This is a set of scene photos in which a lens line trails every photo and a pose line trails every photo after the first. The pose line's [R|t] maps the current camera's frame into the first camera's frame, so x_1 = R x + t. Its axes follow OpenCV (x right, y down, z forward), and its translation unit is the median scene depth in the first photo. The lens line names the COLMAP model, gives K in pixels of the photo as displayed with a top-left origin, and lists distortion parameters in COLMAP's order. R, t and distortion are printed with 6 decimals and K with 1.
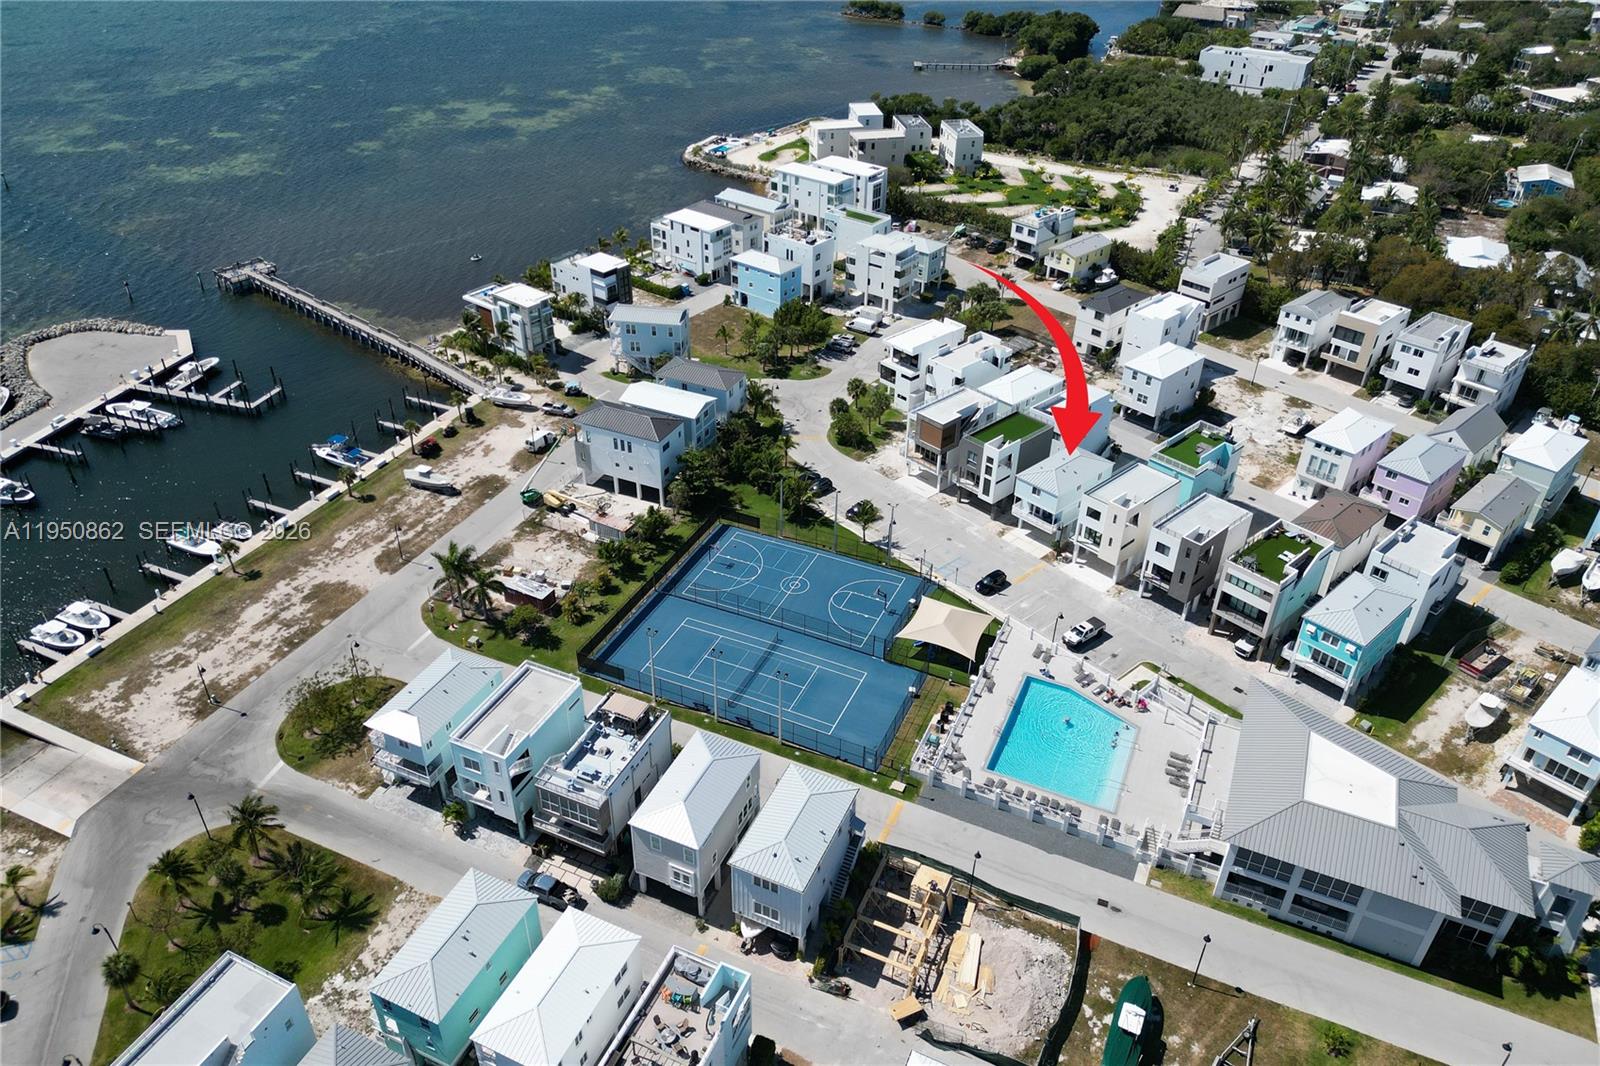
lens RADIAL K [[1131.3, 0, 800.7], [0, 1131.3, 530.4], [0, 0, 1]] dist [0.065759, -0.059601]
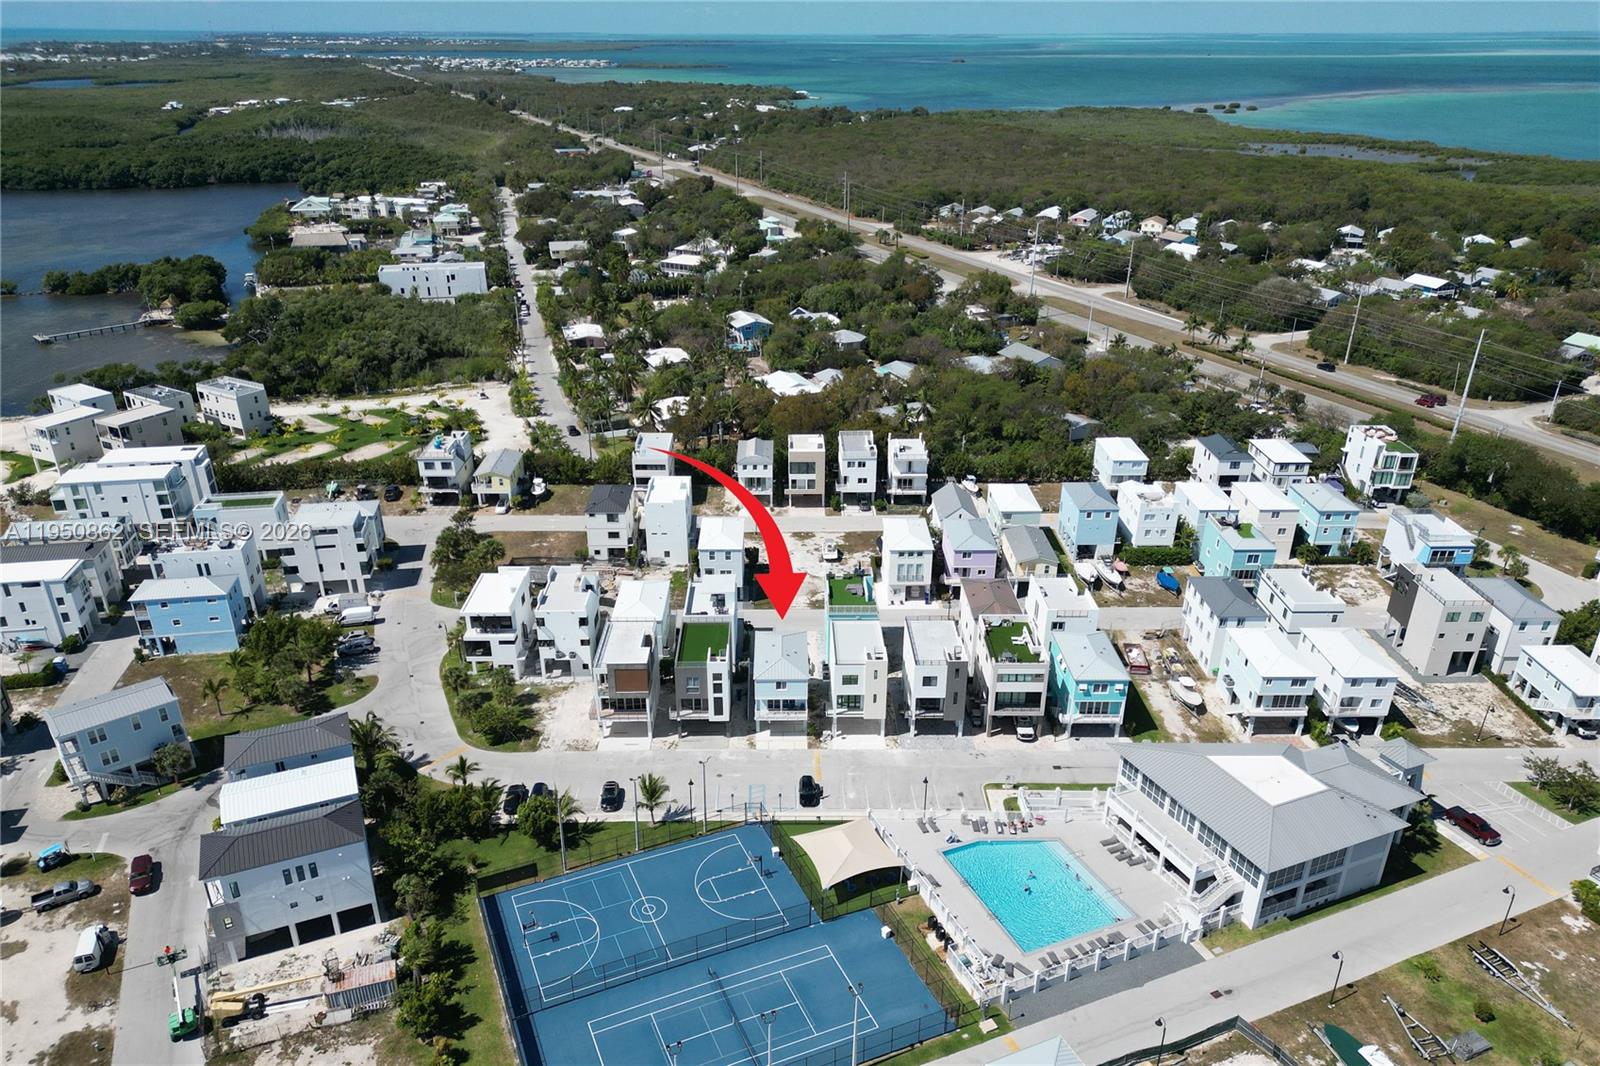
lens RADIAL K [[1131.3, 0, 802.5], [0, 1131.3, 542.5], [0, 0, 1]] dist [0.065759, -0.059601]
pose [[0.658287, -0.309920, 0.686009, -0.327680], [0.418304, 0.908263, 0.008929, -0.119869], [-0.625844, 0.281083, 0.727538, 0.221386]]
